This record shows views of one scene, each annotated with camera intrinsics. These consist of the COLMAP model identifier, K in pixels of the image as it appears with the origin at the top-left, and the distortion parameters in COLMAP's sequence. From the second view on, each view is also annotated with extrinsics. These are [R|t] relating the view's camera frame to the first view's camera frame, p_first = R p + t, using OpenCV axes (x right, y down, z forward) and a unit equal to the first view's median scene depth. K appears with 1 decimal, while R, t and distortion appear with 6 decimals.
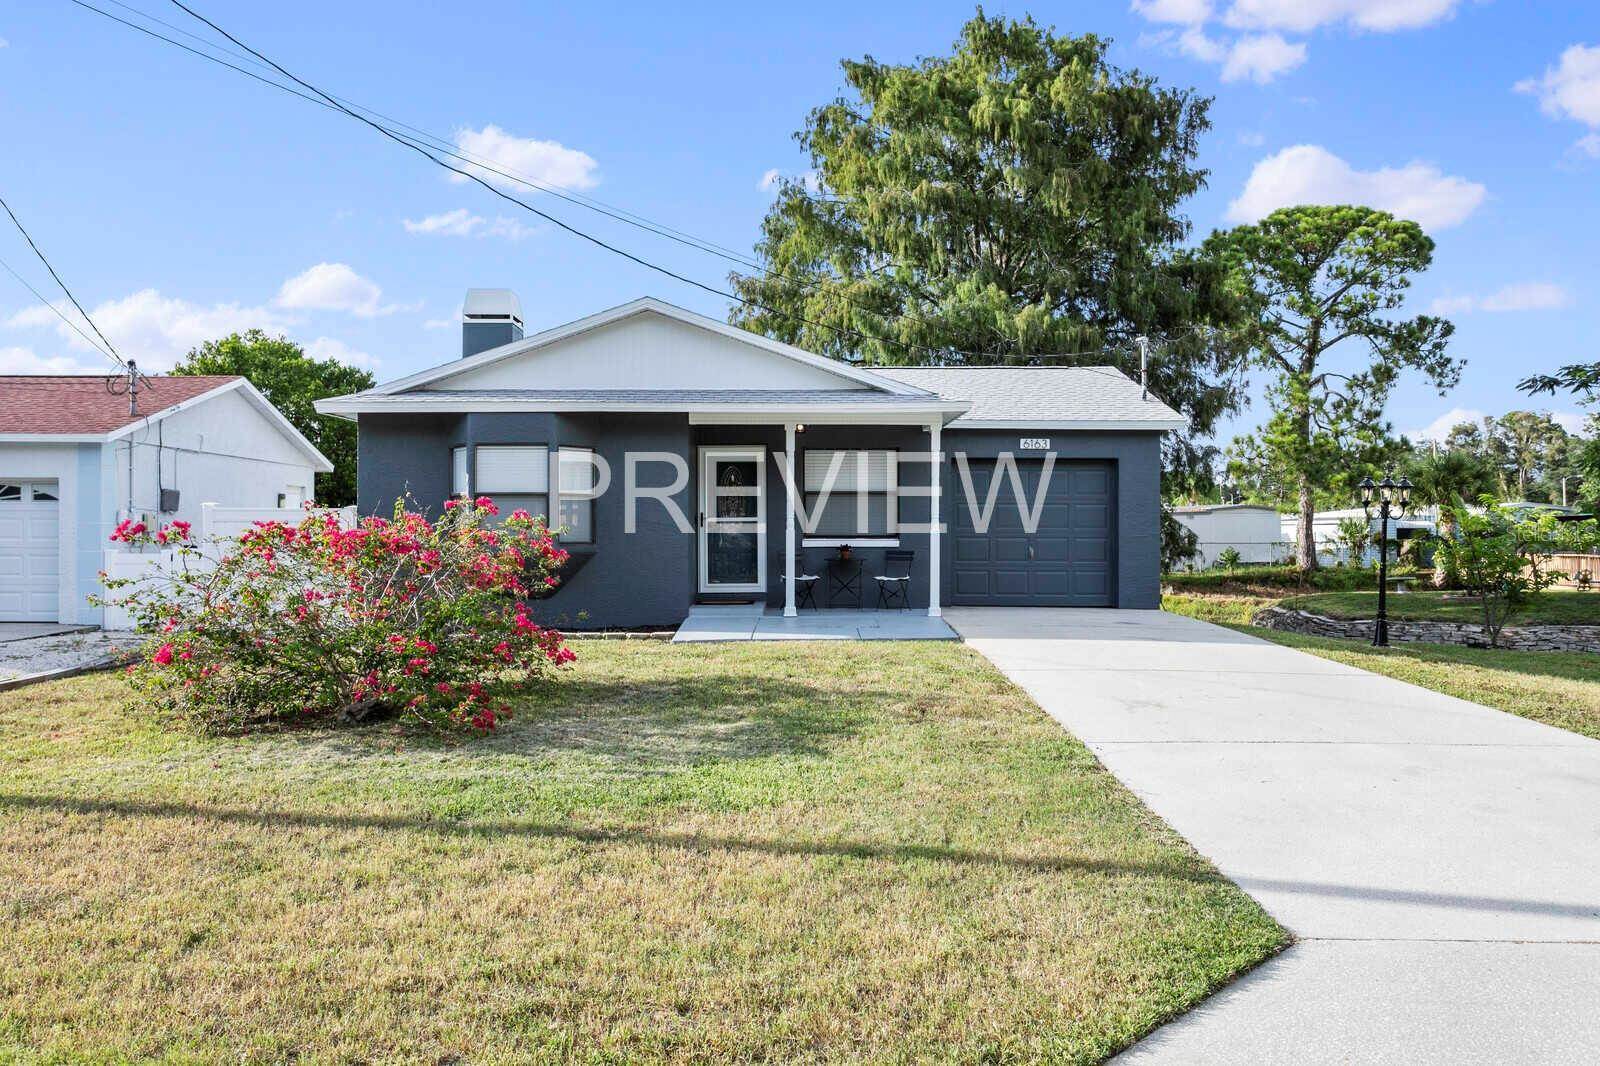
lens RADIAL K [[1246.2, 0, 799.8], [0, 1246.2, 531.9], [0, 0, 1]] dist [-0.014462, 0.009379]
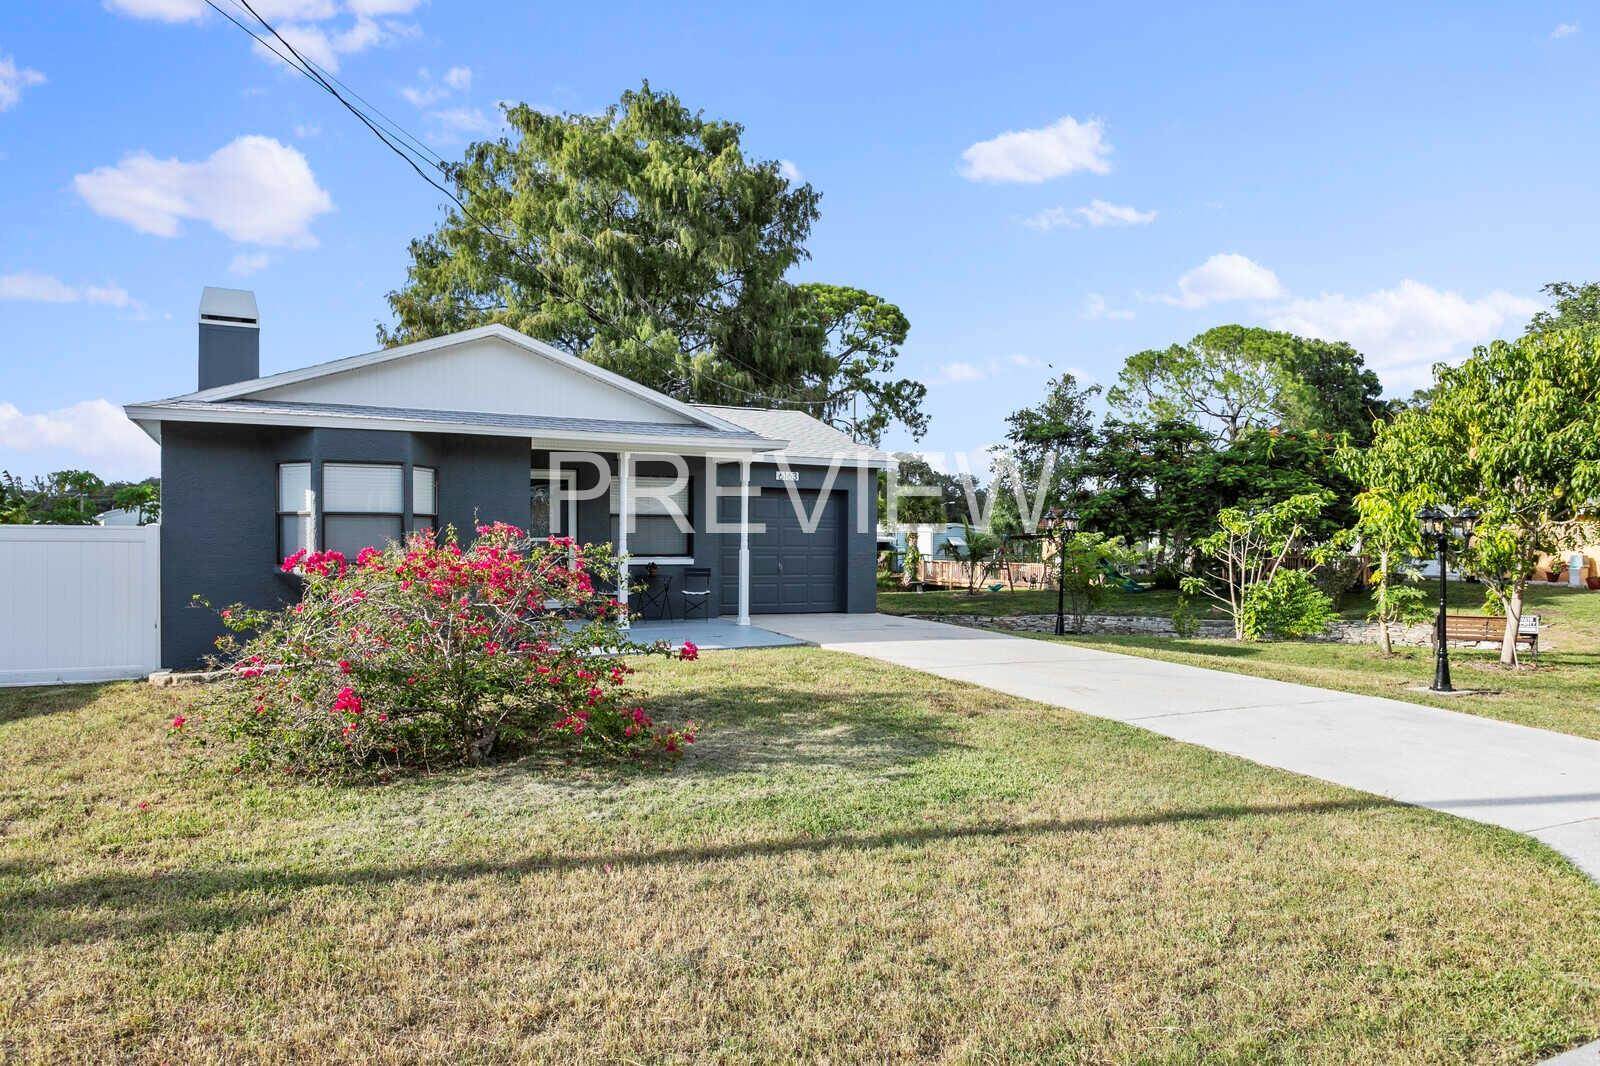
lens RADIAL K [[1098.4, 0, 796.1], [0, 1098.4, 565.2], [0, 0, 1]] dist [0.005941, 0.001808]
pose [[0.882000, -0.007402, 0.471191, -0.200821], [-0.003287, 0.999756, 0.021858, -0.005736], [-0.471238, -0.020828, 0.881760, 0.047801]]
